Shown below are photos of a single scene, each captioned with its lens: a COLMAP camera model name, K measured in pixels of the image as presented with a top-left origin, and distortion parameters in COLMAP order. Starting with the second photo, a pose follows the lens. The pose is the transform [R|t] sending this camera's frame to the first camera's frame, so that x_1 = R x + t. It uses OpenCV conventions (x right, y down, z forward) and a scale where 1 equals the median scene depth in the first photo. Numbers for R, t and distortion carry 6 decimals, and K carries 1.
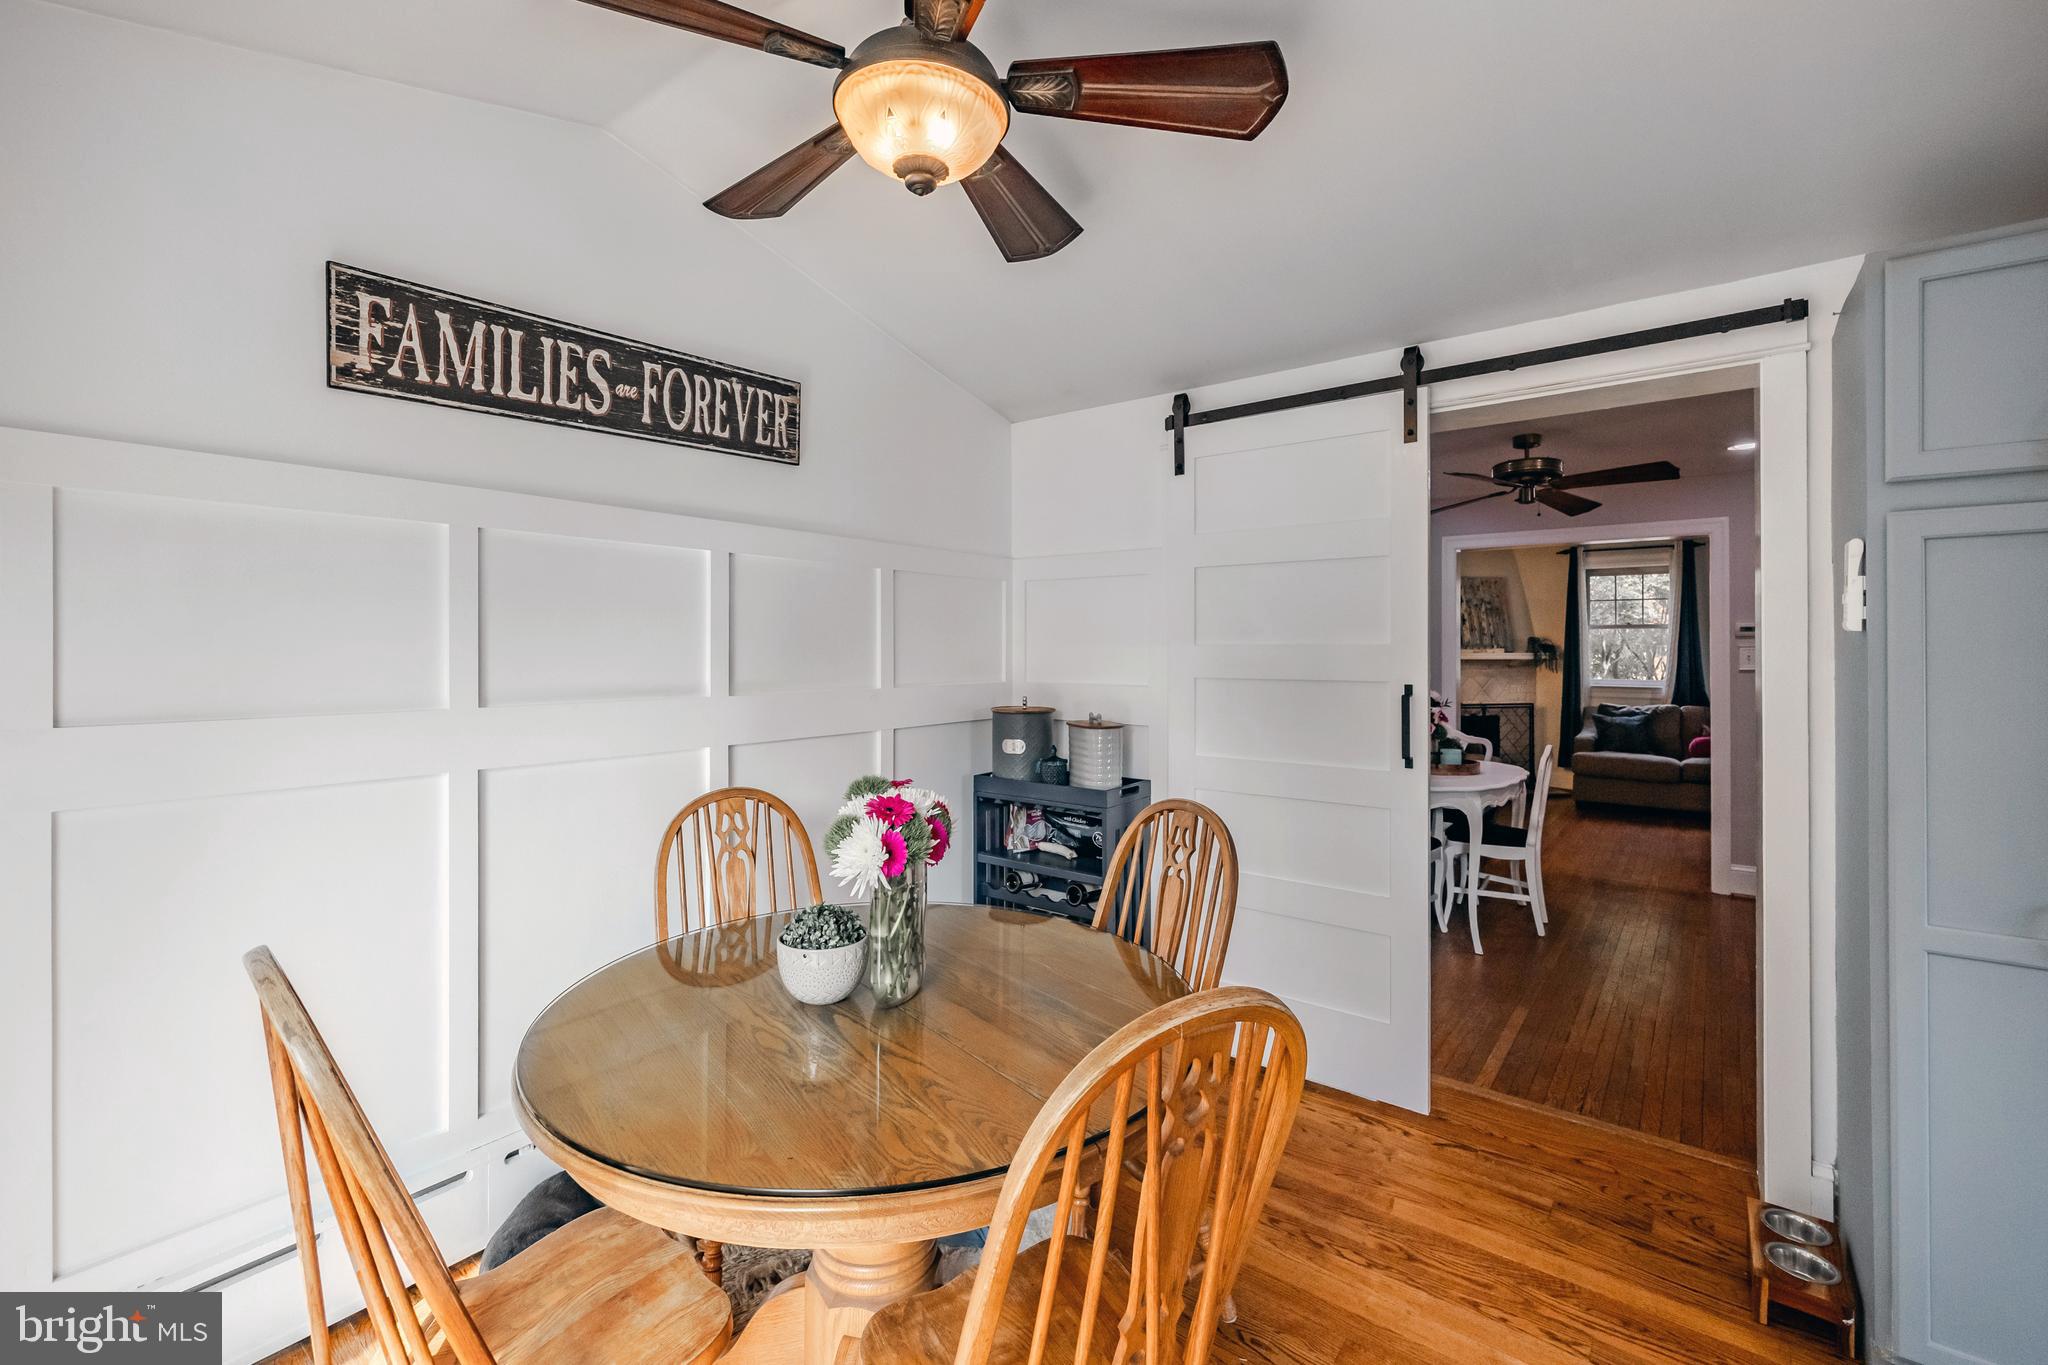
lens RADIAL K [[886.8, 0, 1018.2], [0, 886.8, 640.9], [0, 0, 1]] dist [-0.001904, -0.000261]
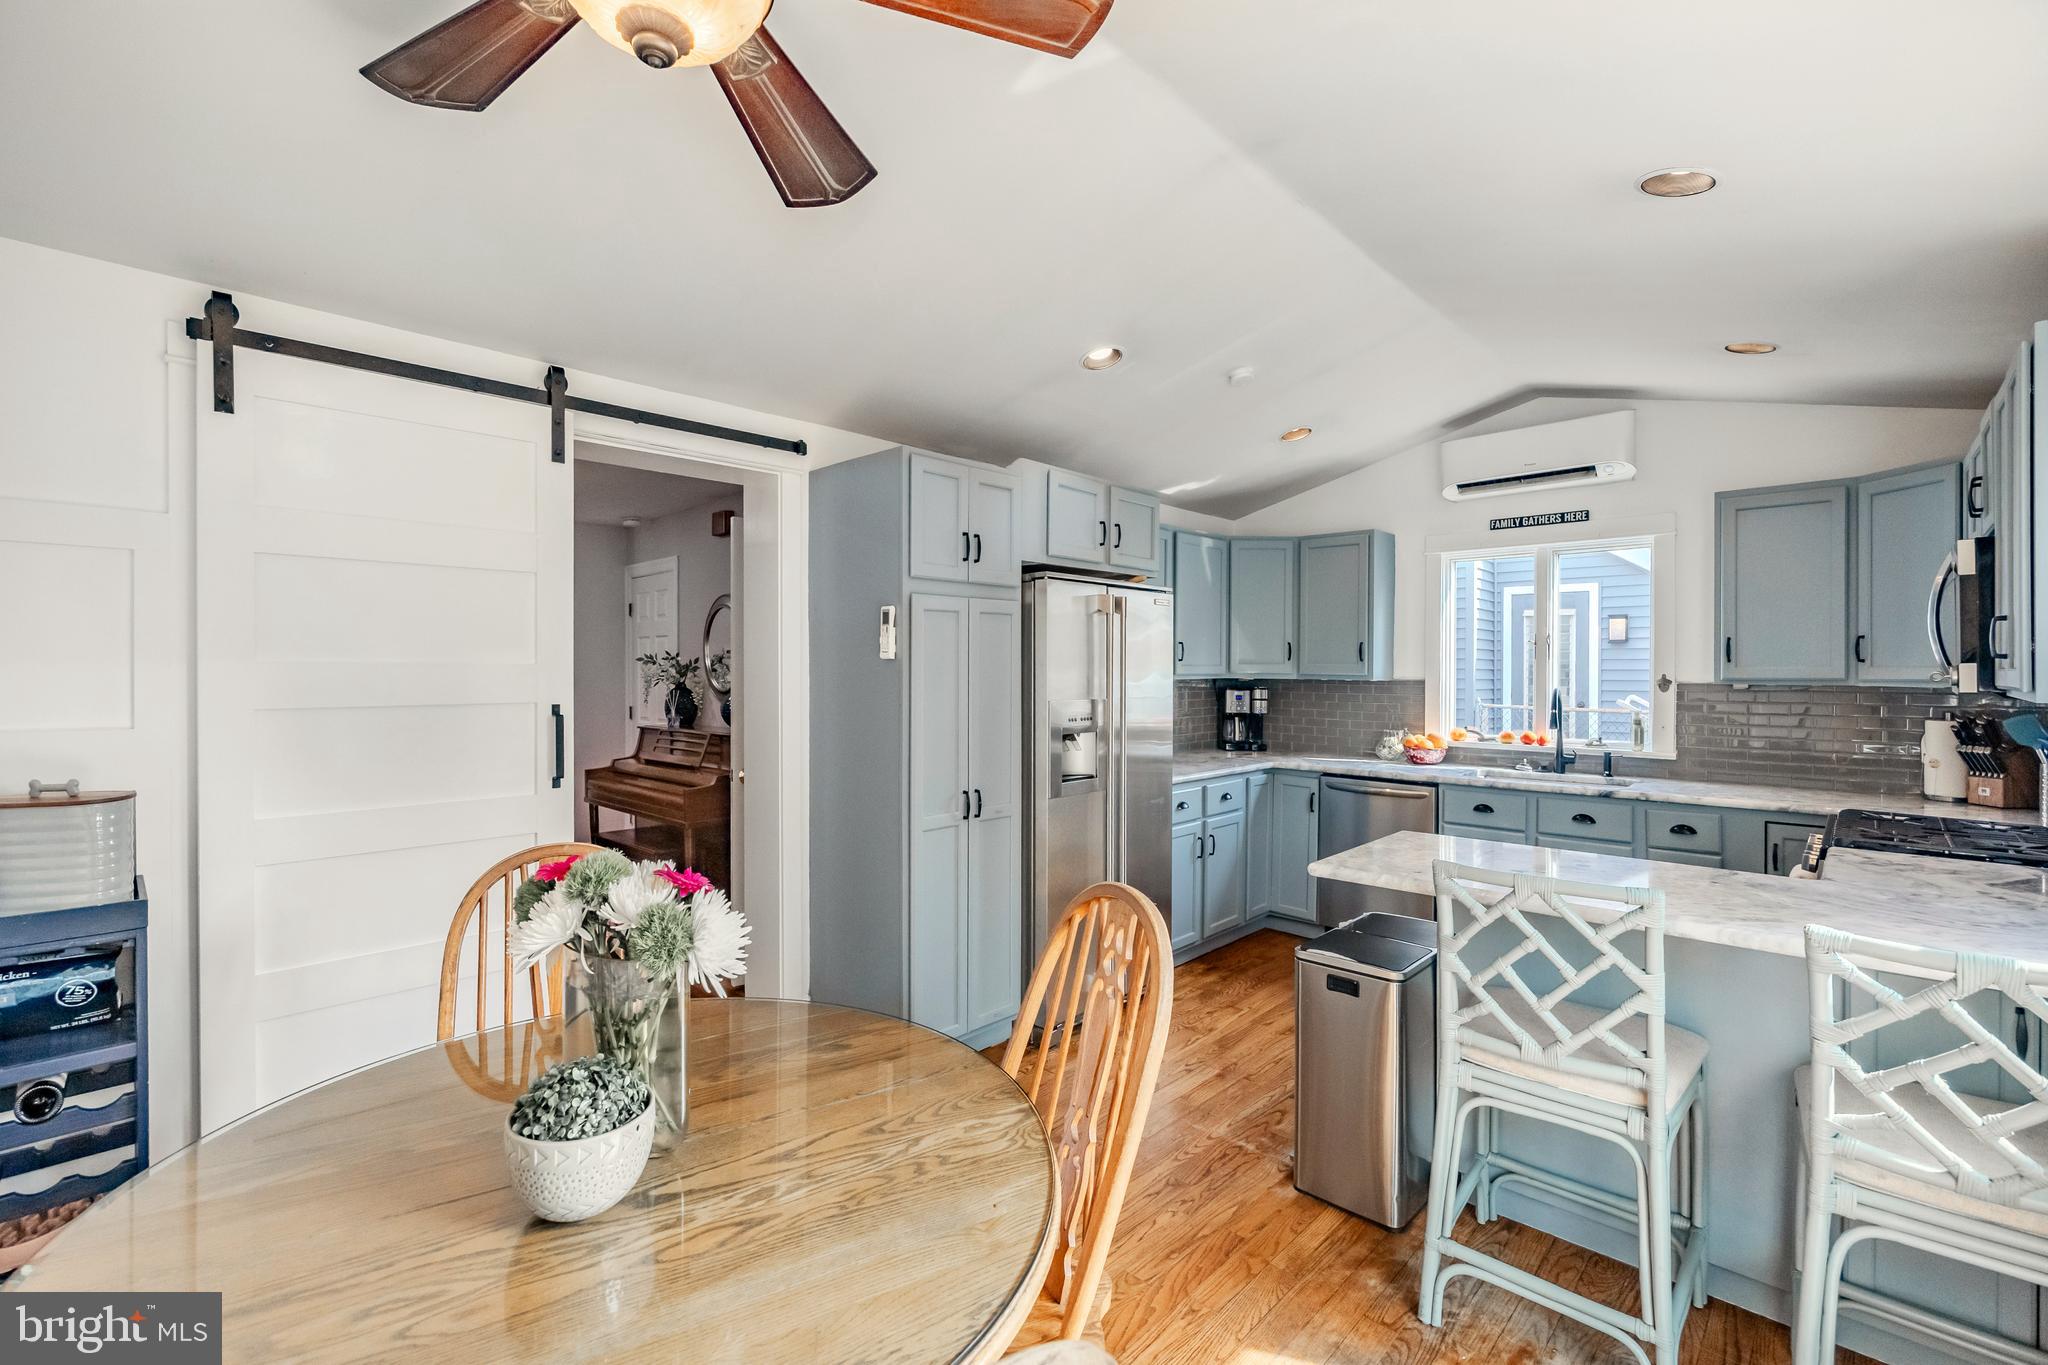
lens RADIAL K [[901.8, 0, 1024.7], [0, 901.8, 673.0], [0, 0, 1]] dist [-0.003411, -0.000416]
pose [[0.082063, -0.004432, 0.996617, -0.582574], [-0.005409, 0.999973, 0.004893, 0.005263], [-0.996612, -0.005792, 0.082037, 0.430905]]
